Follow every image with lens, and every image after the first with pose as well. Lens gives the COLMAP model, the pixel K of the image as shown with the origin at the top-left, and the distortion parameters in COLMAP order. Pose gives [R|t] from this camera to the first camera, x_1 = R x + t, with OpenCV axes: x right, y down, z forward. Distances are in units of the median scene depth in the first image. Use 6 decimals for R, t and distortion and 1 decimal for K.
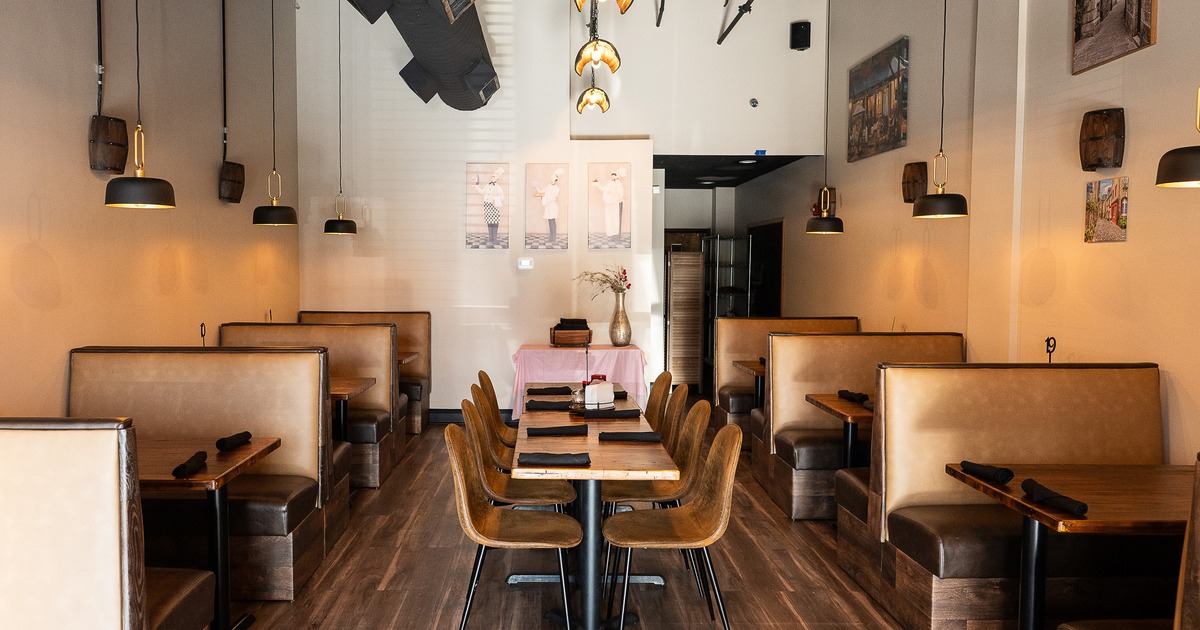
lens RADIAL K [[961.0, 0, 491.9], [0, 961.0, 319.3], [0, 0, 1]] dist [0.013879, -0.011559]
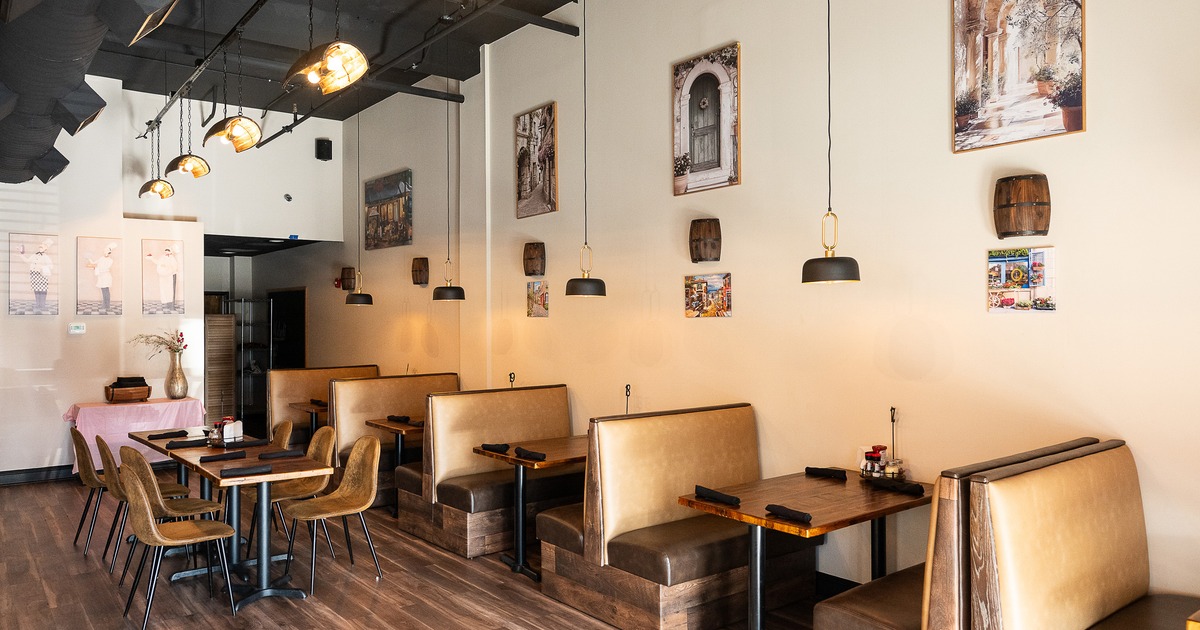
lens RADIAL K [[961.0, 0, 655.5], [0, 961.0, 298.1], [0, 0, 1]] dist [0.013879, -0.011559]
pose [[0.750753, 0.002115, 0.660579, -0.248849], [0.043081, 0.997709, -0.052157, -0.009417], [-0.659176, 0.067615, 0.748942, -0.314585]]
